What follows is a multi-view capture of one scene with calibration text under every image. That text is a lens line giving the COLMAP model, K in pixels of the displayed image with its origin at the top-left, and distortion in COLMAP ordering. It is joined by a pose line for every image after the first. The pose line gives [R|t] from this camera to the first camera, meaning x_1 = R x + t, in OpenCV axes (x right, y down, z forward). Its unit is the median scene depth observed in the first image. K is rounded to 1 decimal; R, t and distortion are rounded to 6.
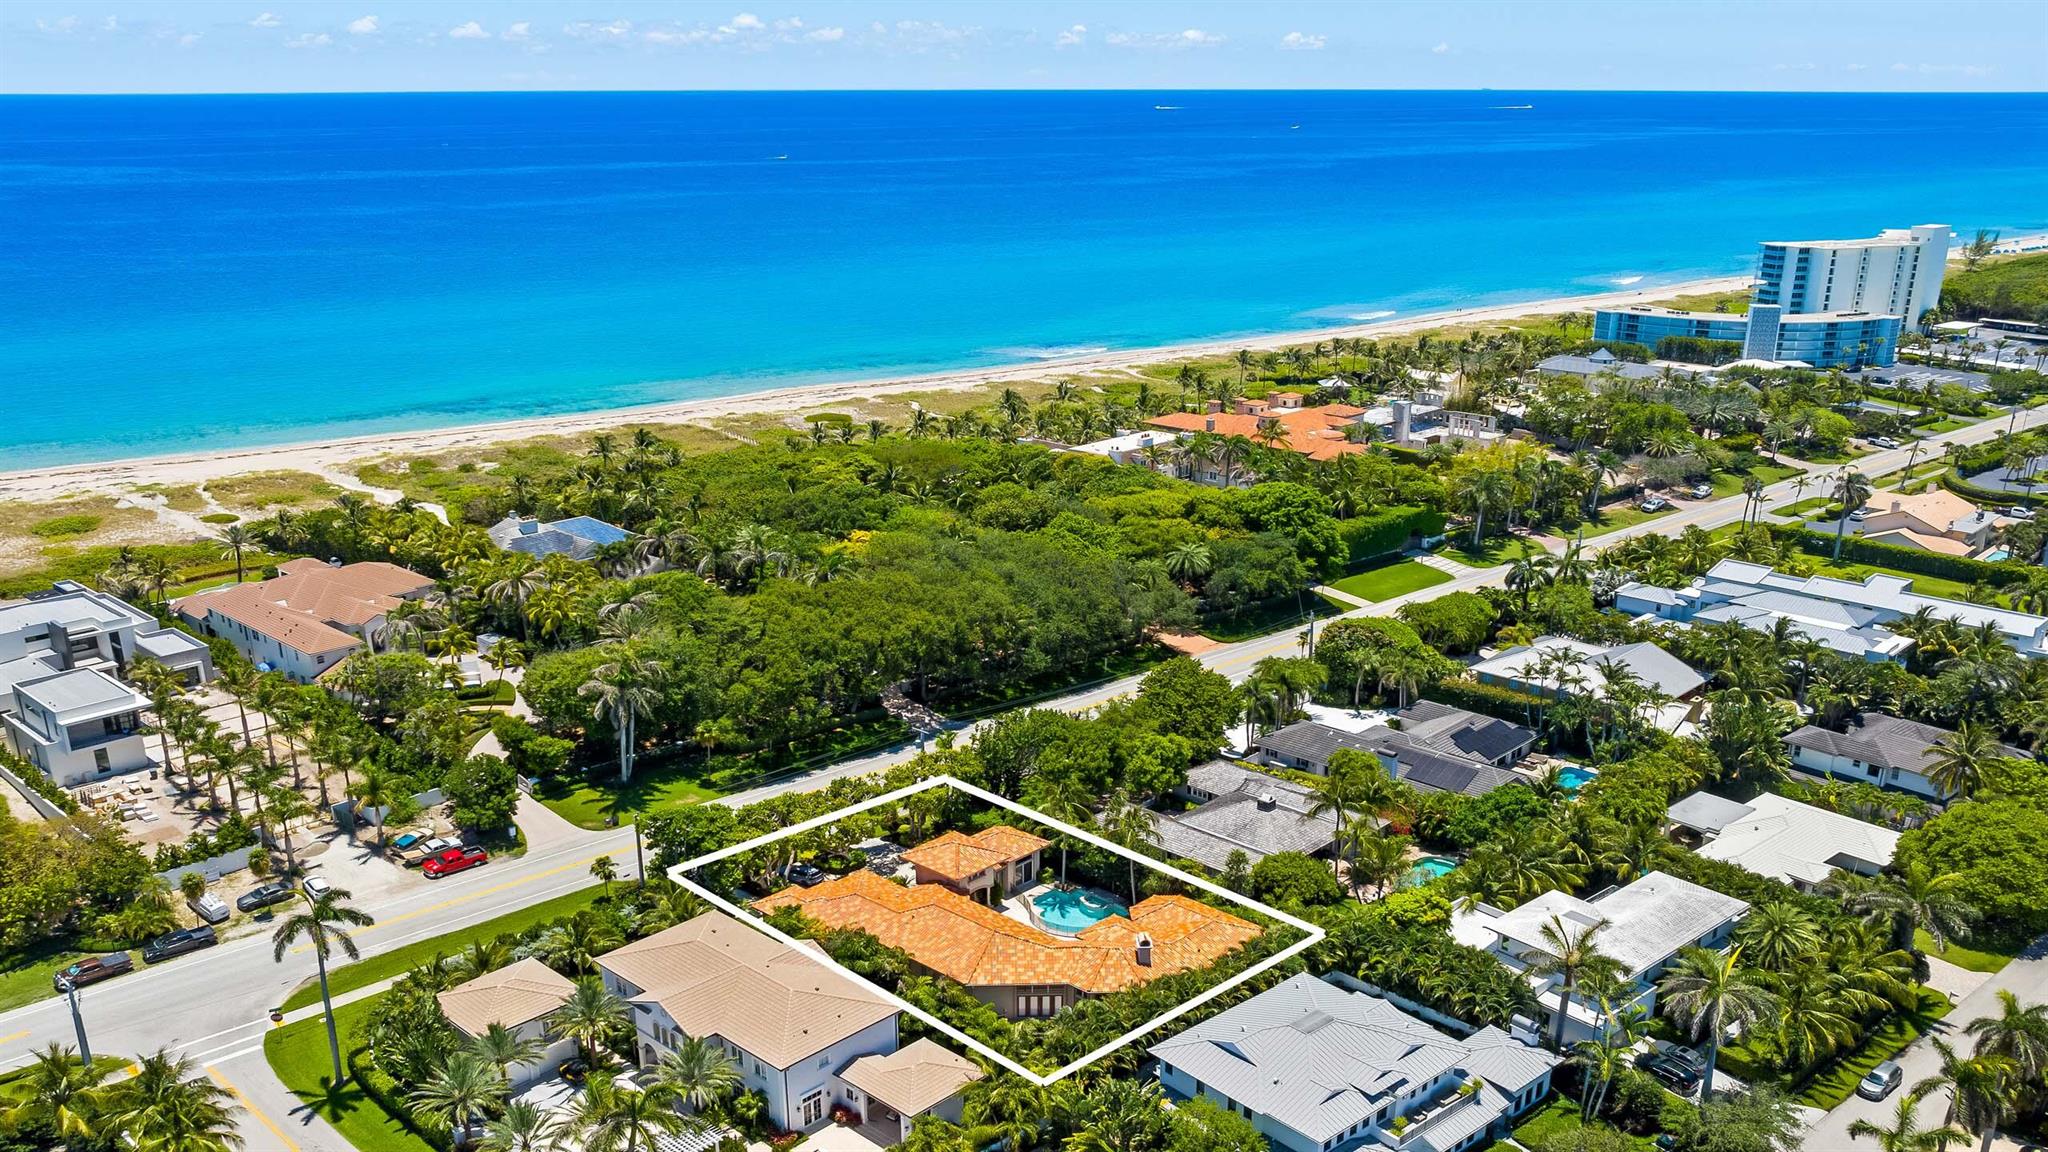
lens RADIAL K [[1799.7, 0, 1022.6], [0, 1799.7, 584.8], [0, 0, 1]] dist [-0.005888, -0.007604]
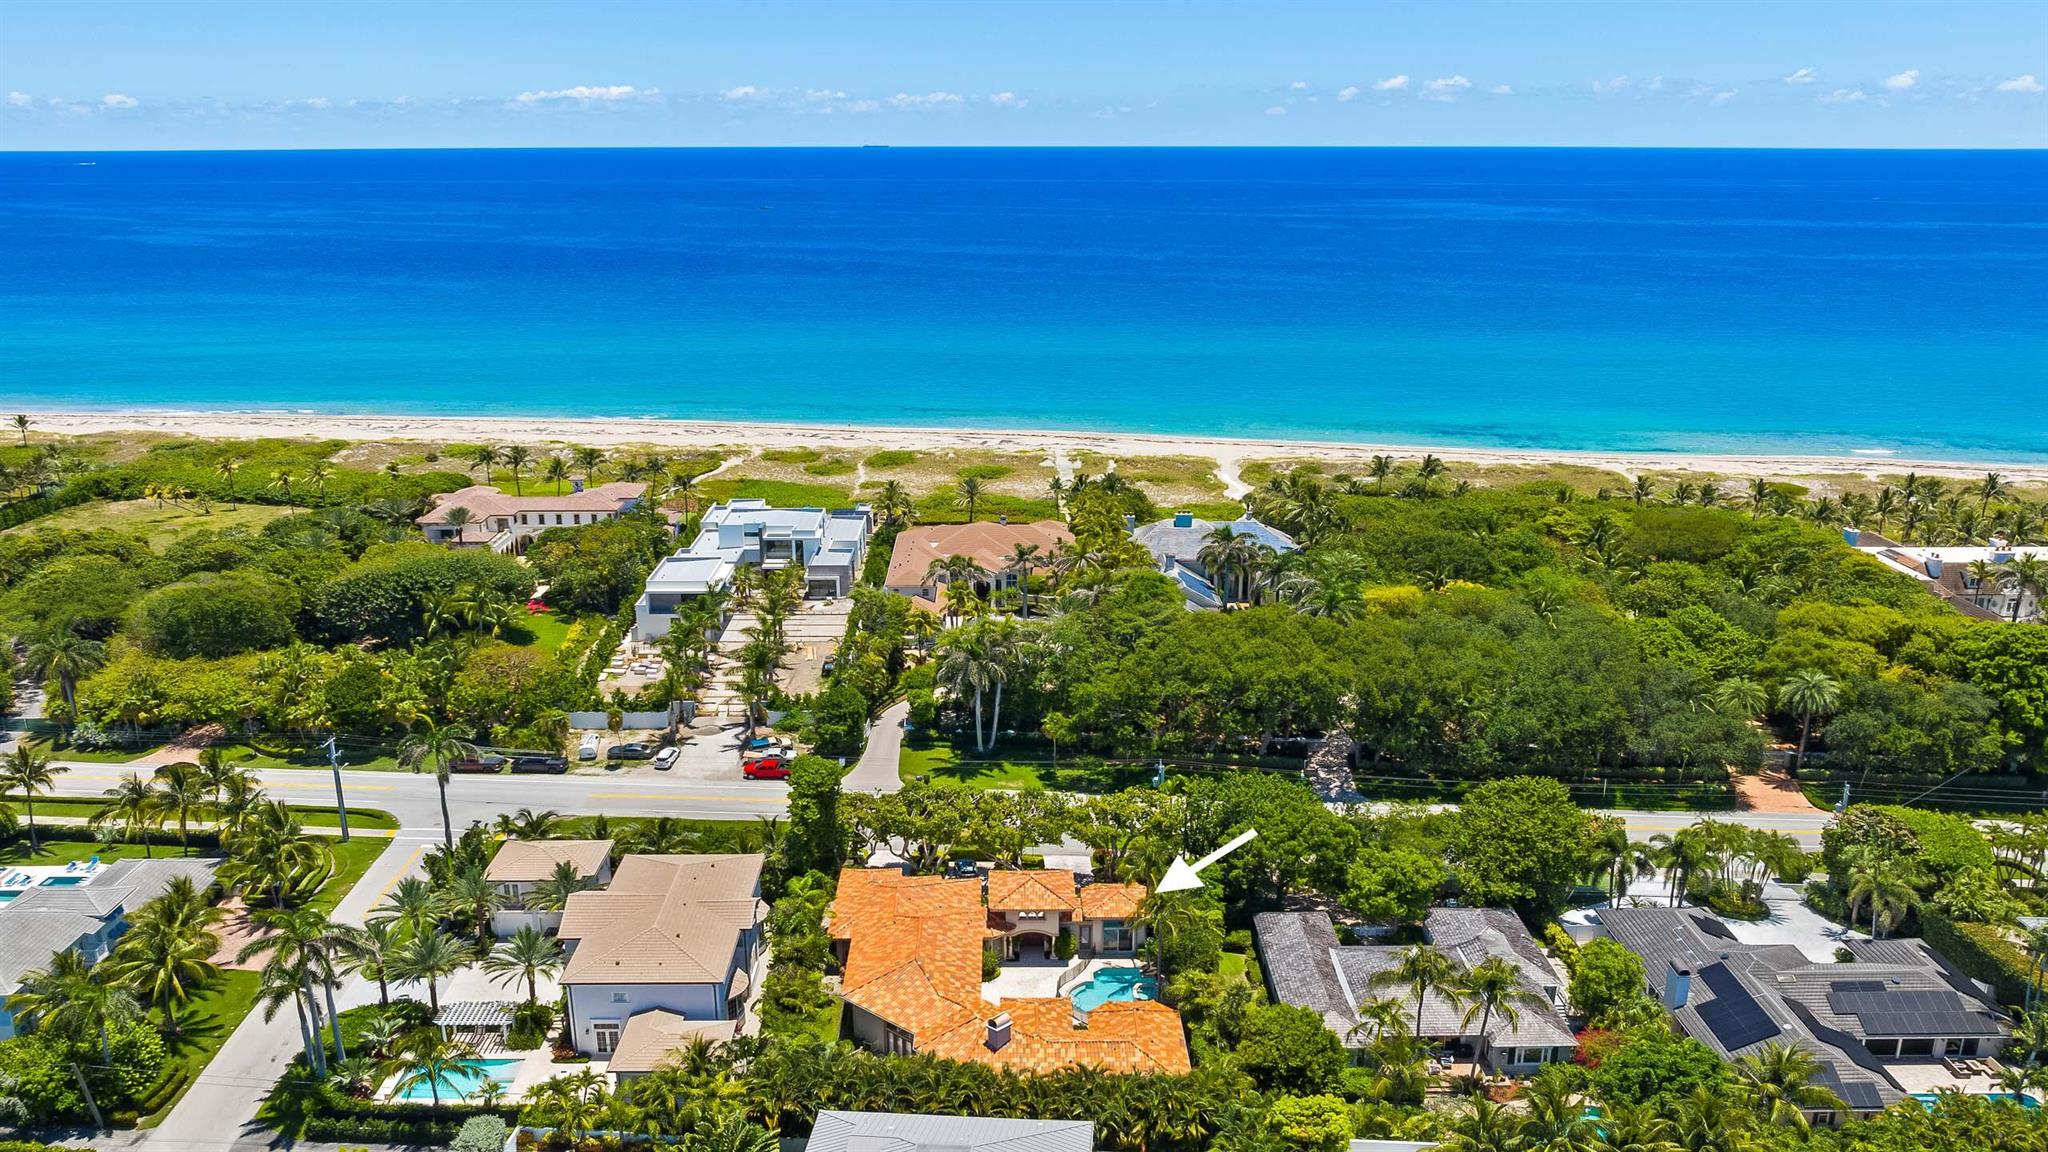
lens RADIAL K [[1799.7, 0, 1025.9], [0, 1799.7, 569.5], [0, 0, 1]] dist [-0.005888, -0.007604]
pose [[0.687511, 0.169953, -0.706006, 0.397439], [-0.197876, 0.979282, 0.043045, -0.032275], [0.698694, 0.110108, 0.706897, 0.230094]]
